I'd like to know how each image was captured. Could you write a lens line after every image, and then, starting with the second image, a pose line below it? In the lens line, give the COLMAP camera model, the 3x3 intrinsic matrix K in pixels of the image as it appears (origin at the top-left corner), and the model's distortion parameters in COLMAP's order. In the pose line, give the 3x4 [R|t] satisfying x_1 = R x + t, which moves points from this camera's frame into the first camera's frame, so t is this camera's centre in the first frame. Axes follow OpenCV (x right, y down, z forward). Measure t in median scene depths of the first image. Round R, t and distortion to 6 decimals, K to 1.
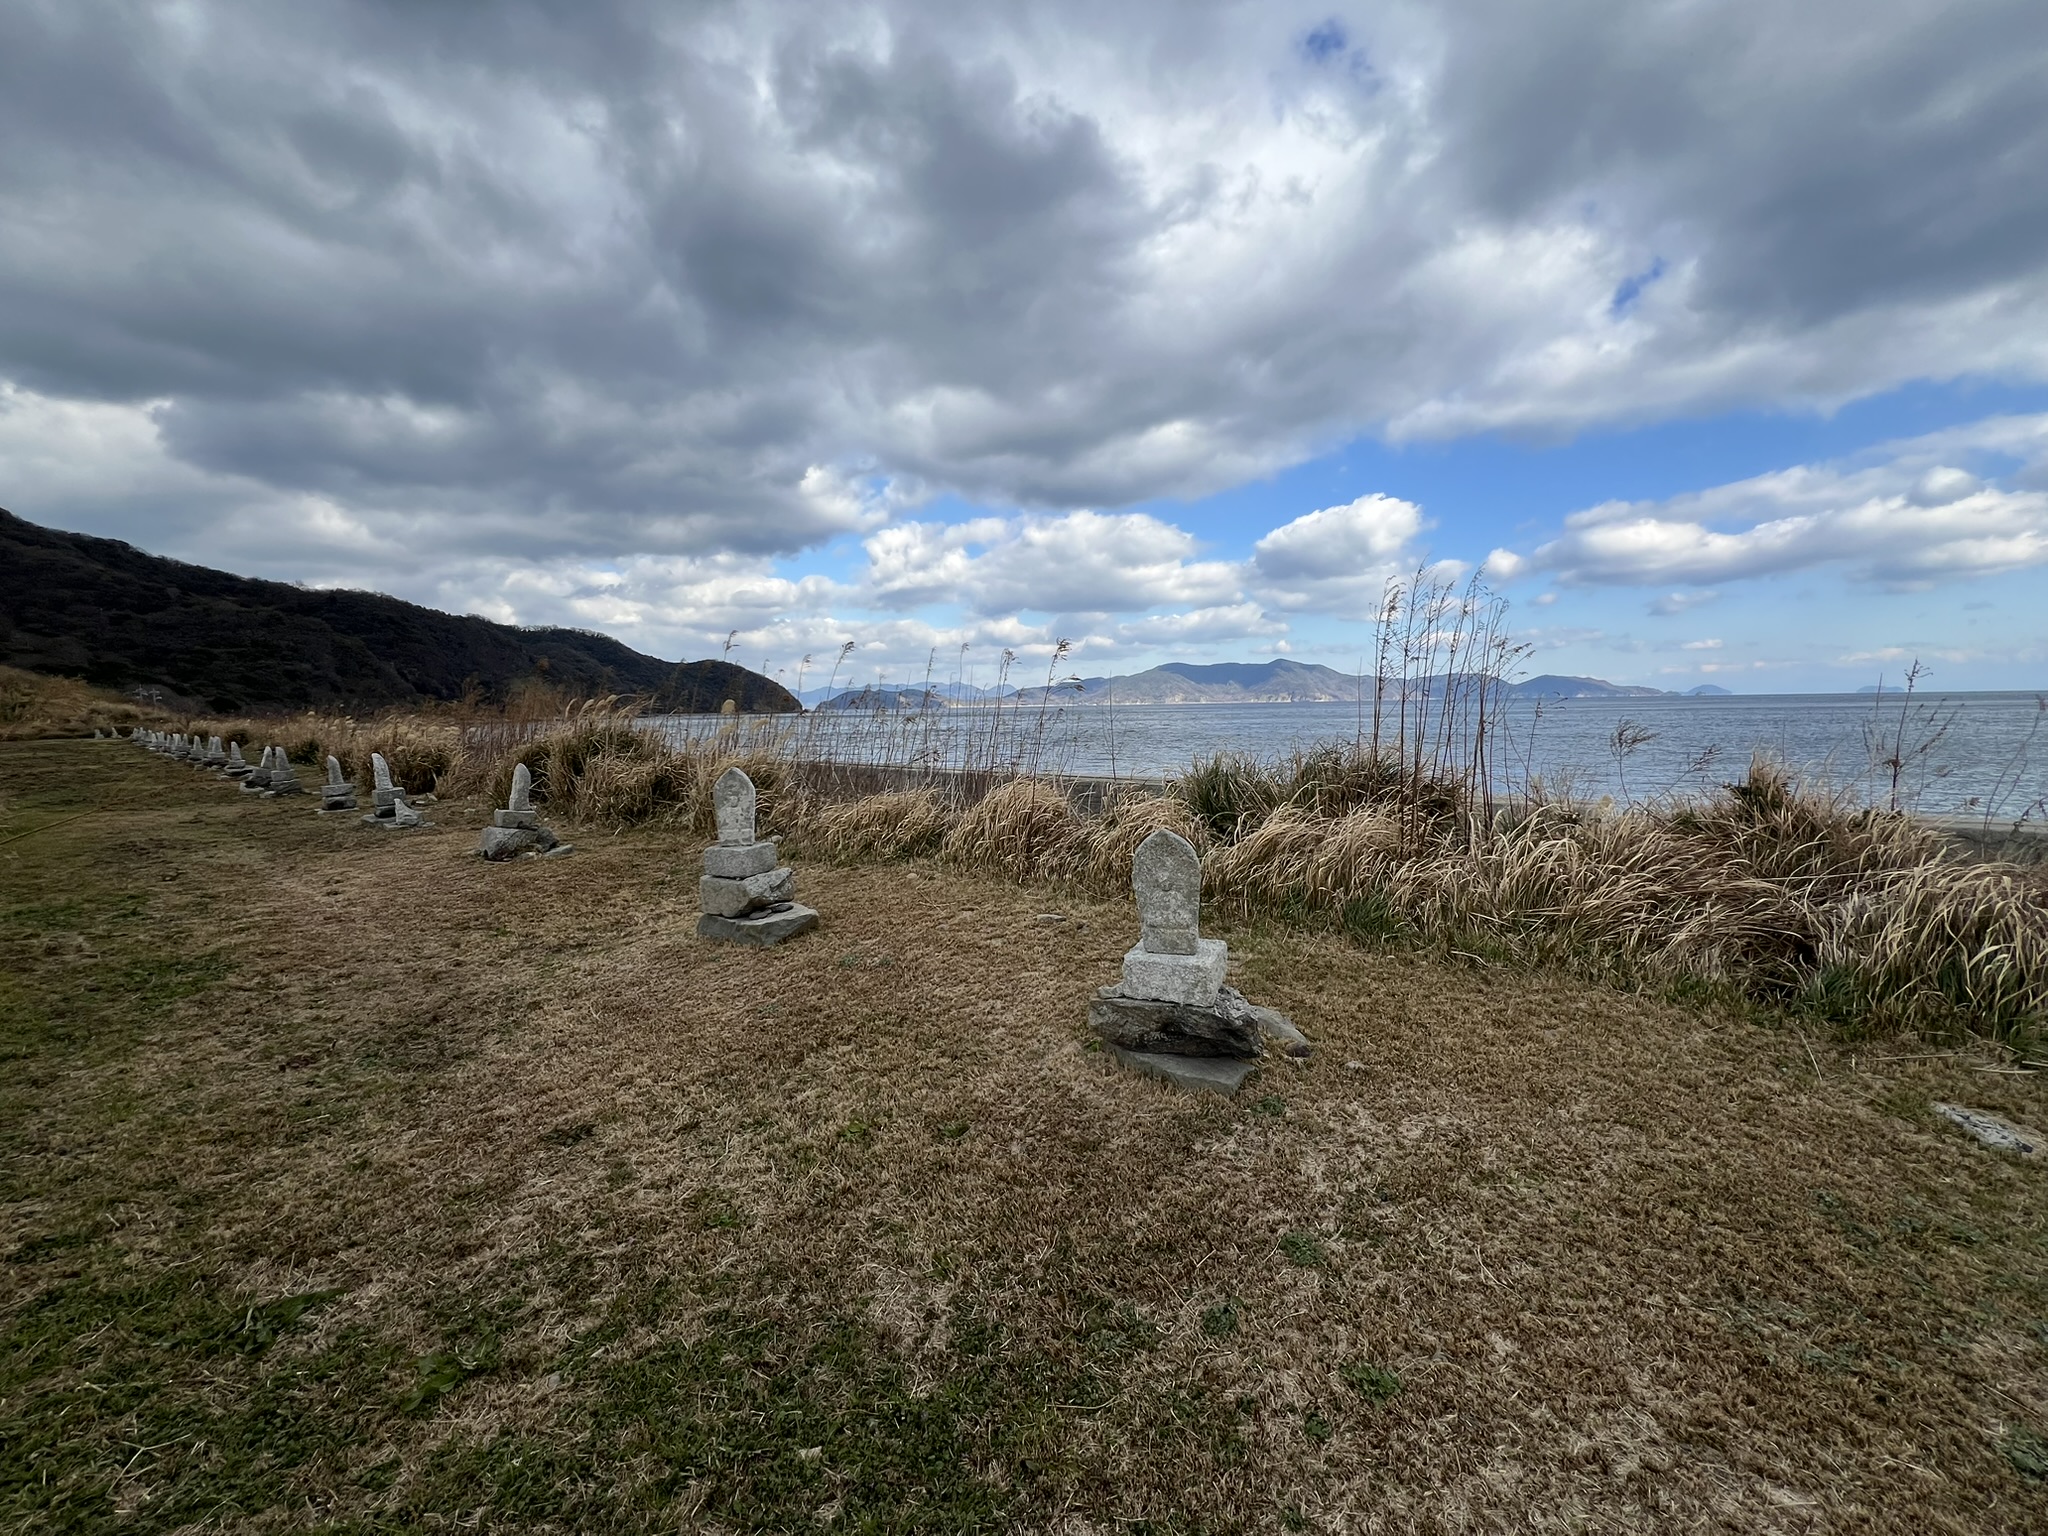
lens RADIAL K [[795.5, 0, 1002.0], [0, 795.5, 760.7], [0, 0, 1]] dist [-0.010855, 0.000945]
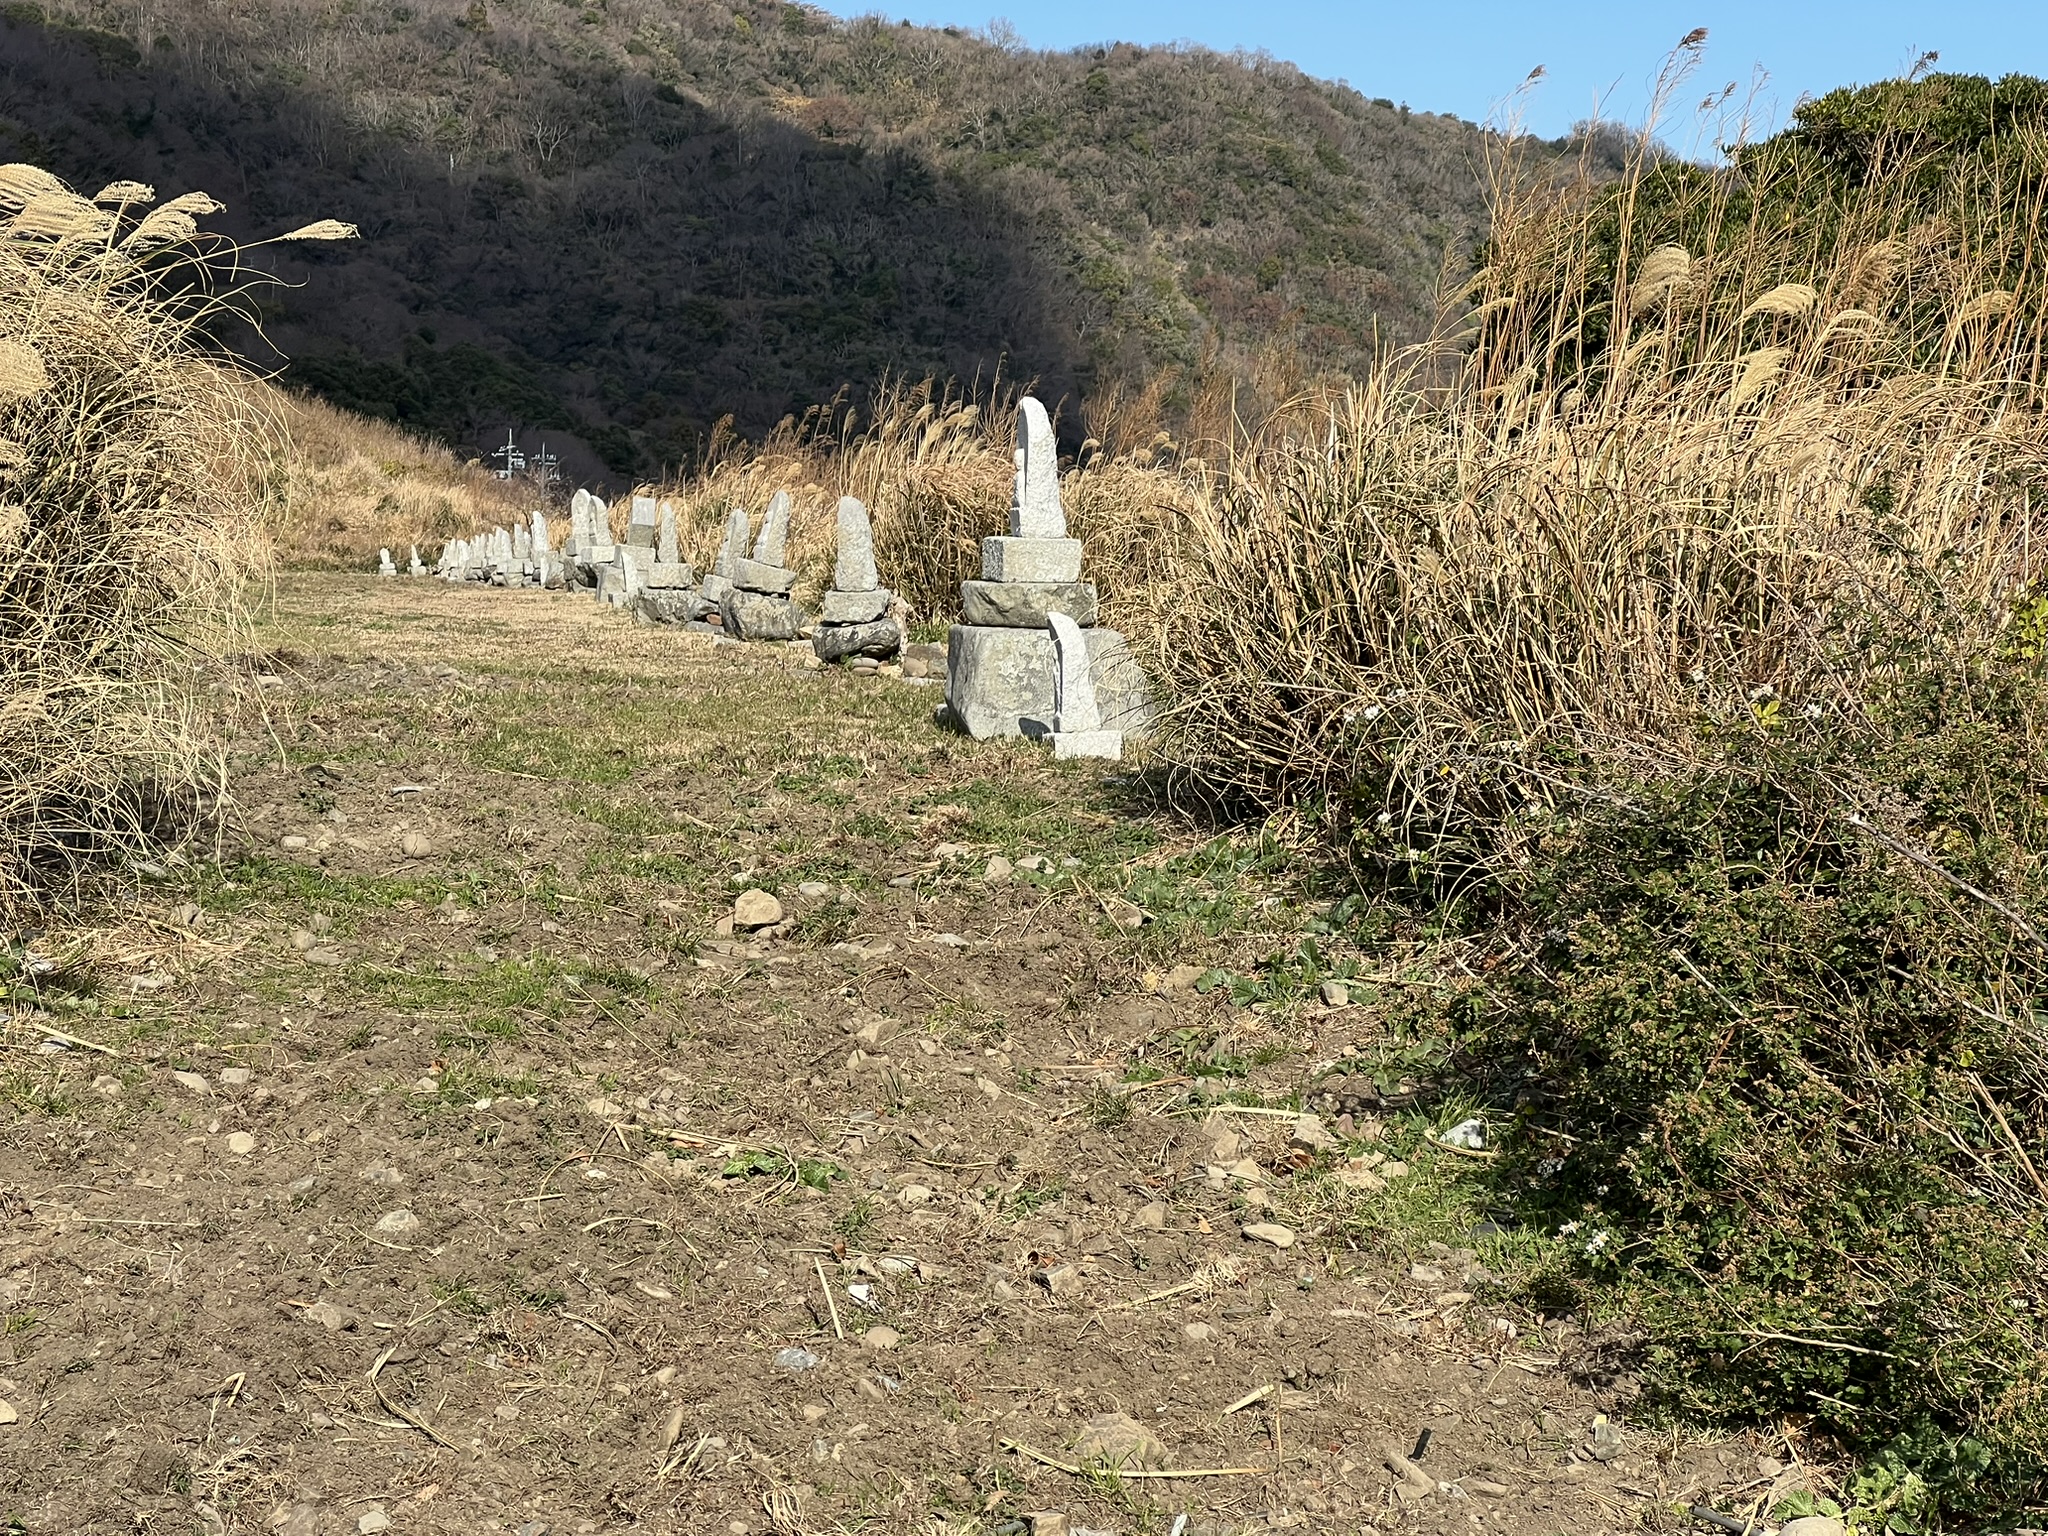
lens RADIAL K [[4528.1, 0, 1014.2], [0, 4528.1, 757.0], [0, 0, 1]] dist [0.209327, 0.000000]
pose [[0.746910, 0.054099, -0.662721, 0.115349], [-0.072847, 0.997343, -0.000685, 0.008267], [0.660923, 0.048789, 0.748866, -0.095091]]
